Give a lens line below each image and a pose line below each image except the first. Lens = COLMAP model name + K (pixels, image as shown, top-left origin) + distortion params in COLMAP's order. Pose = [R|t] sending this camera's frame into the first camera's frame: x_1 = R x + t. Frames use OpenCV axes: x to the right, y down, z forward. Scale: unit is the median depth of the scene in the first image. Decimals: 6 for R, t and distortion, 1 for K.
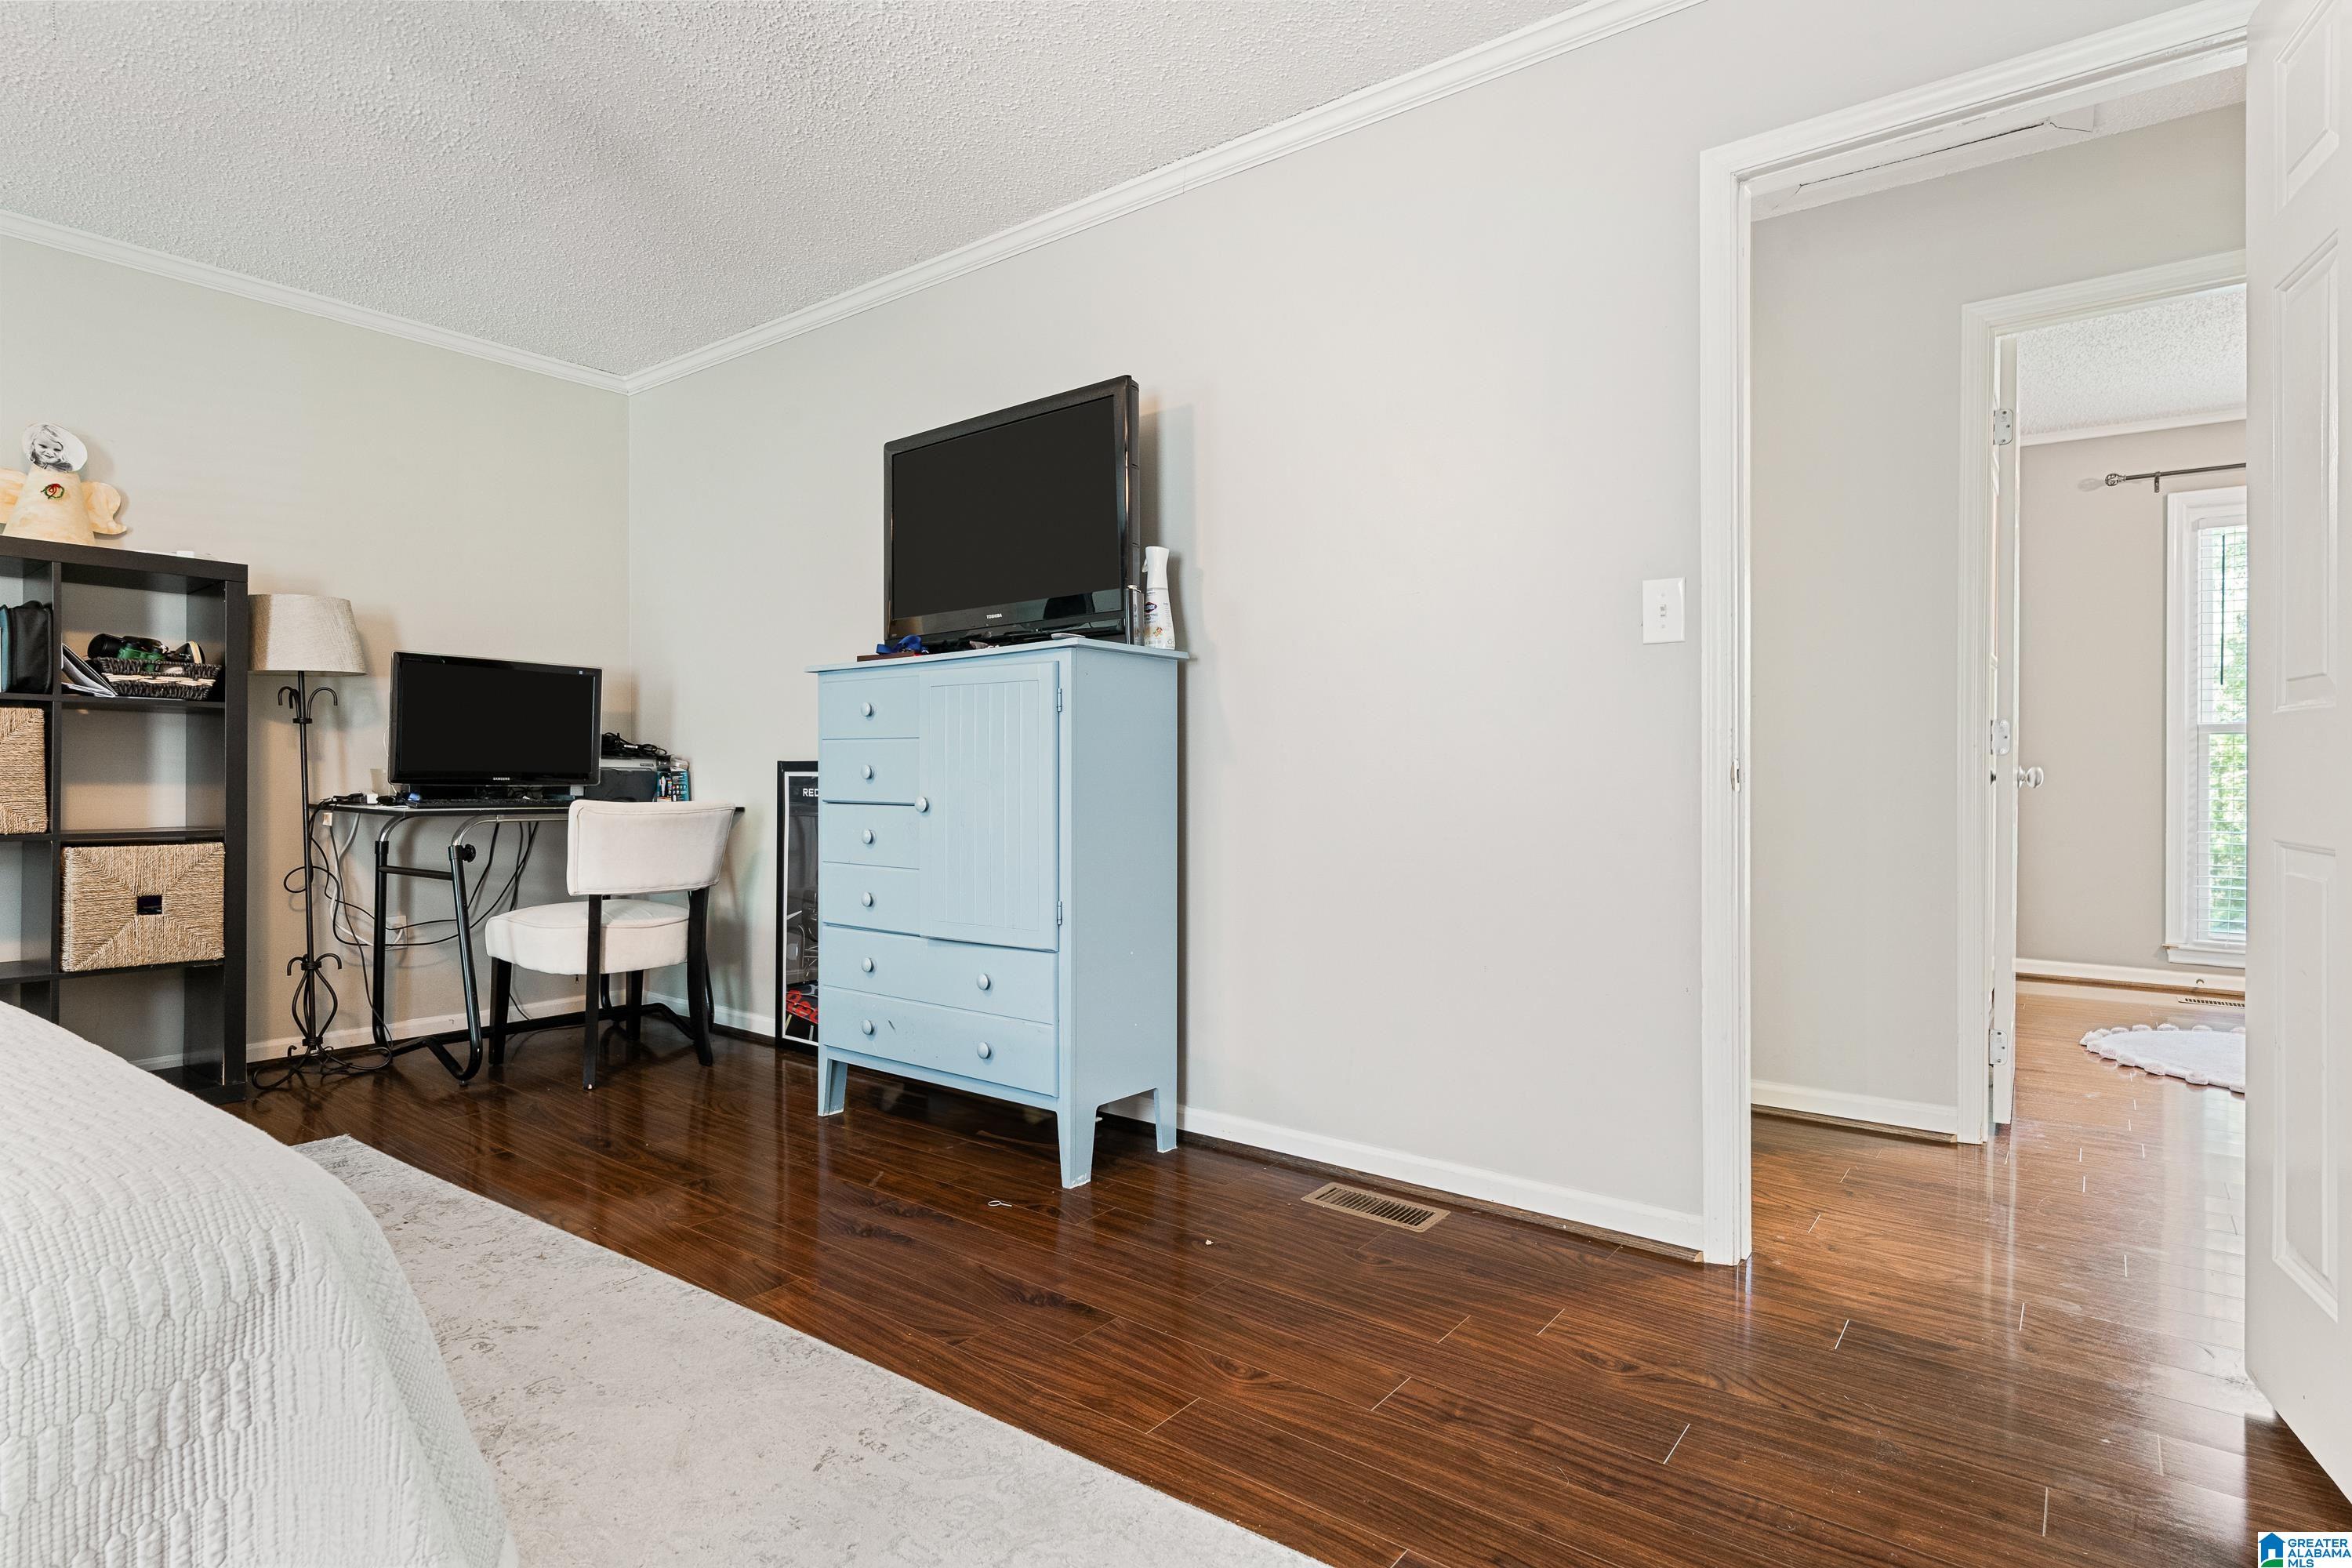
lens RADIAL K [[1202.6, 0, 1181.8], [0, 1202.6, 781.7], [0, 0, 1]] dist [0.004477, 0.000466]
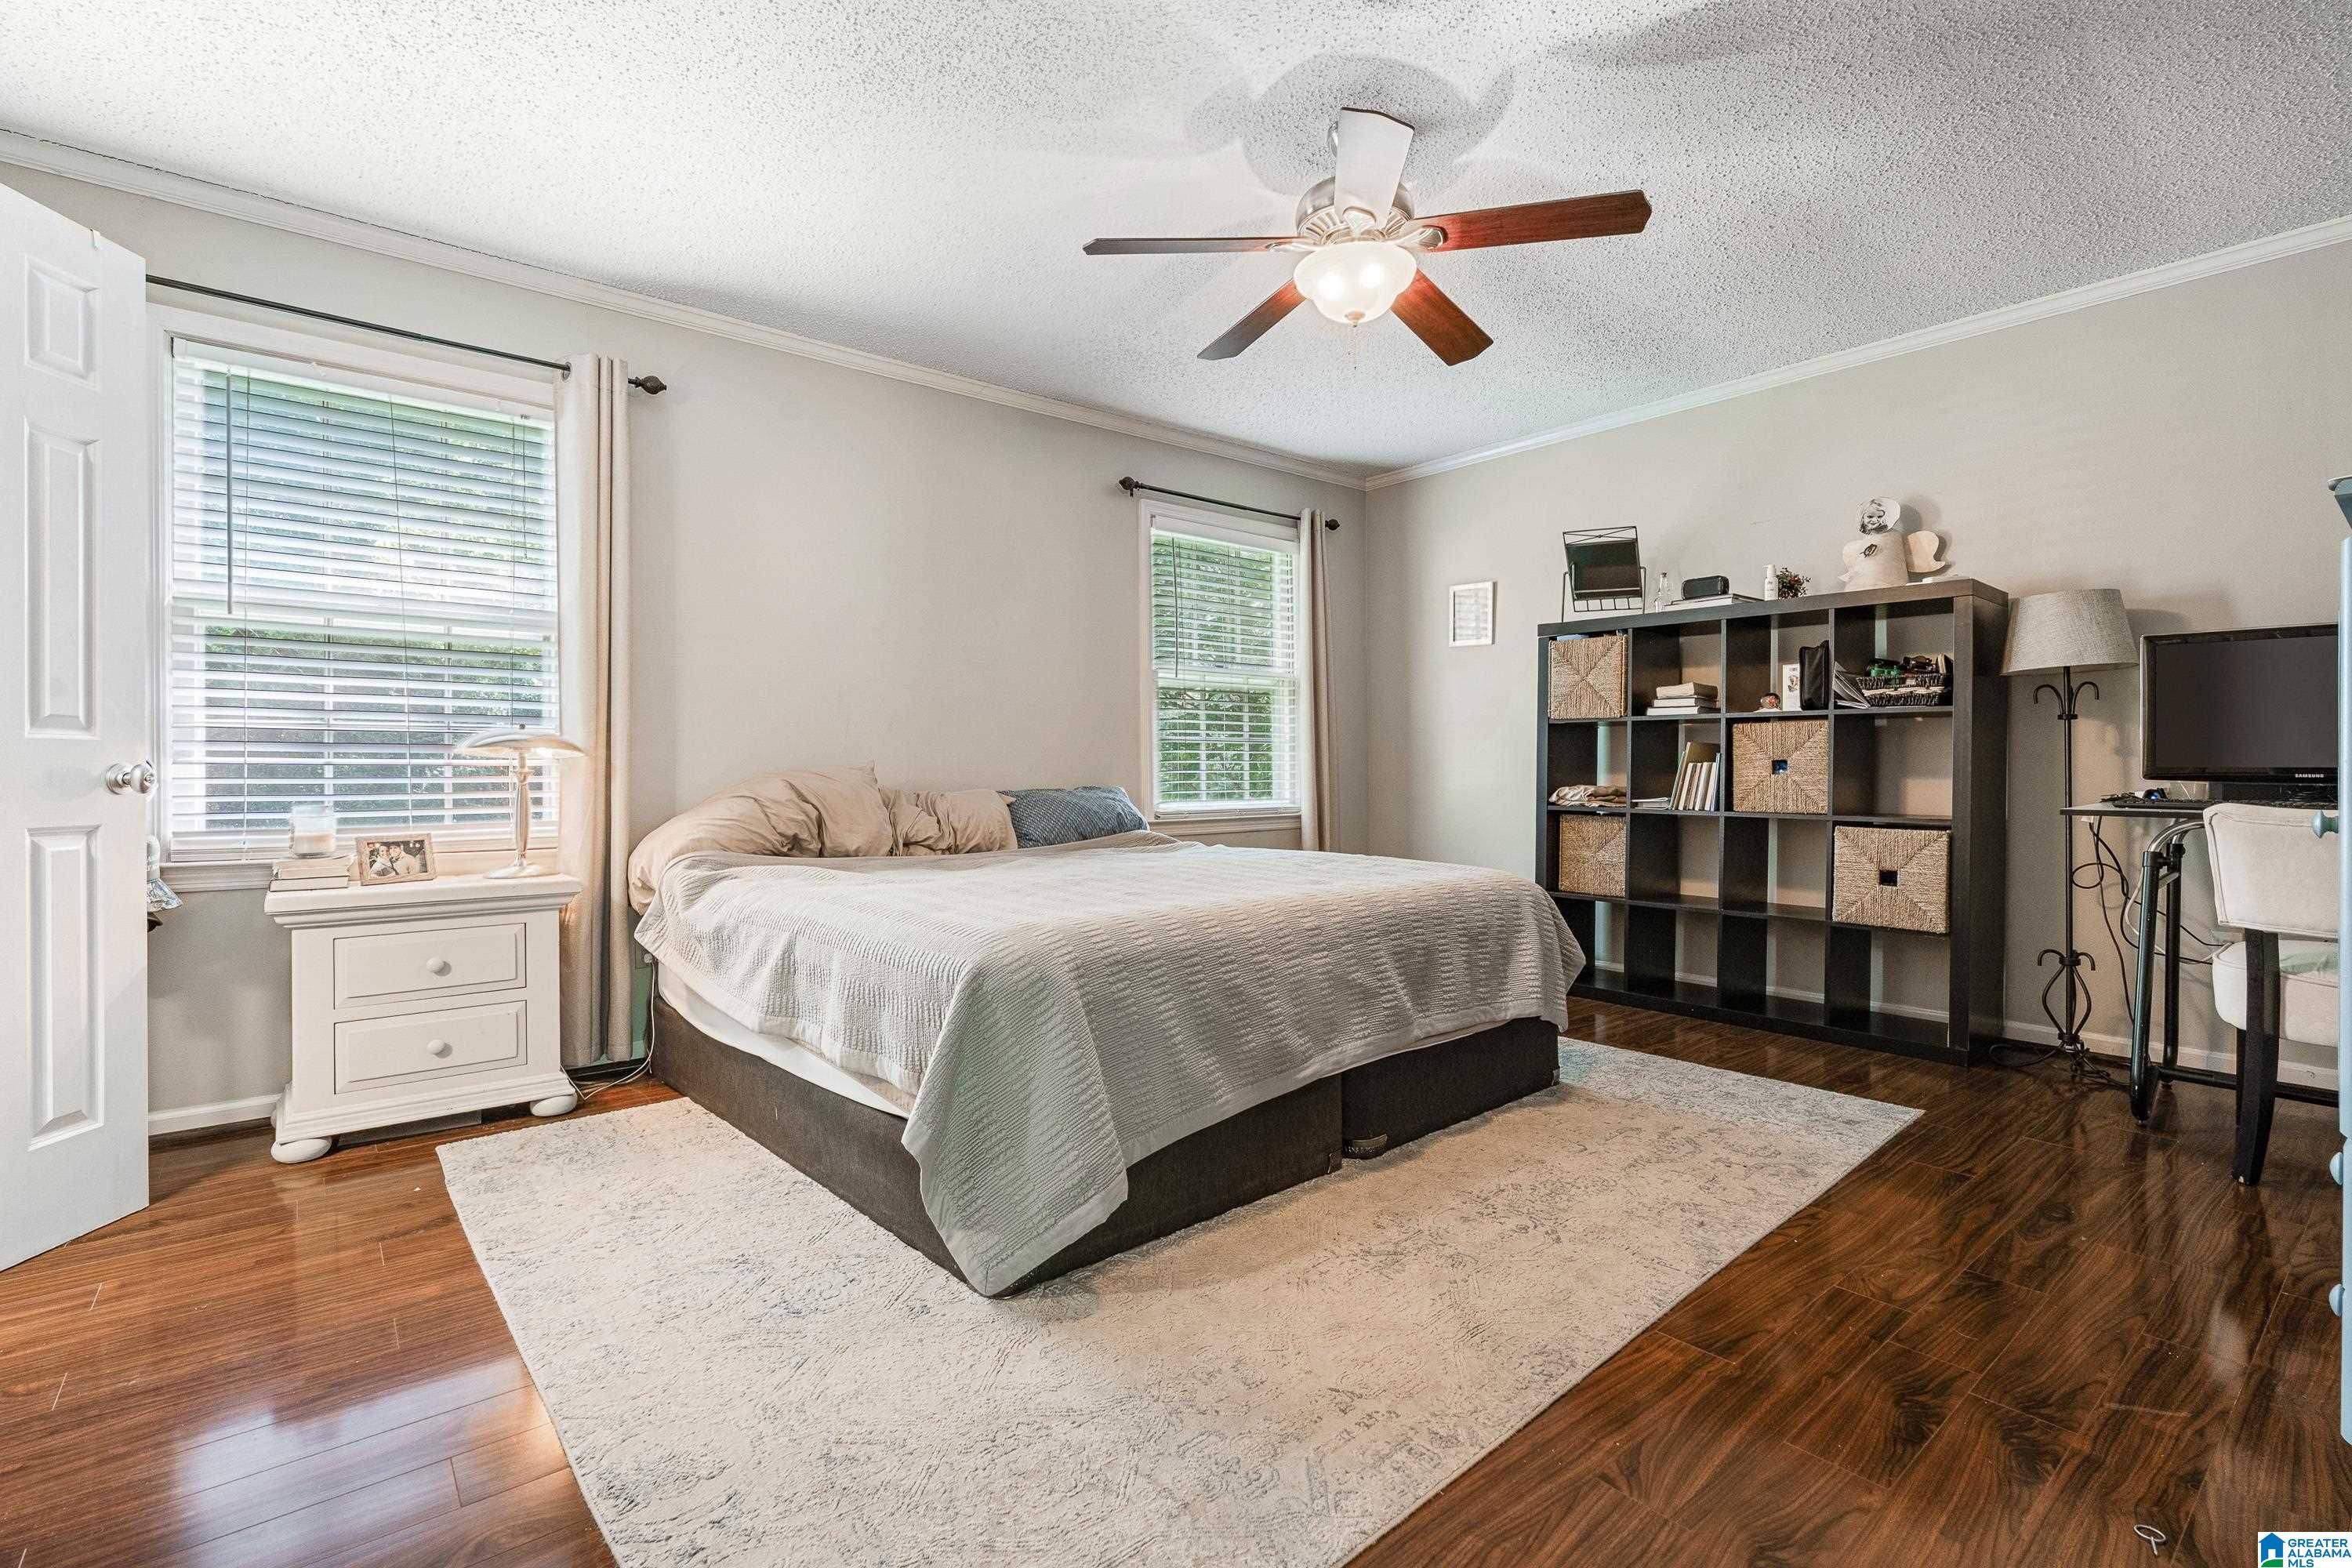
lens RADIAL K [[1082.0, 0, 1185.5], [0, 1082.0, 775.3], [0, 0, 1]] dist [-0.004782, 0.004193]
pose [[-0.211598, 0.007314, -0.977329, 0.354911], [-0.005630, 0.999946, 0.008703, -0.006293], [0.977341, 0.007344, -0.211546, 0.538524]]
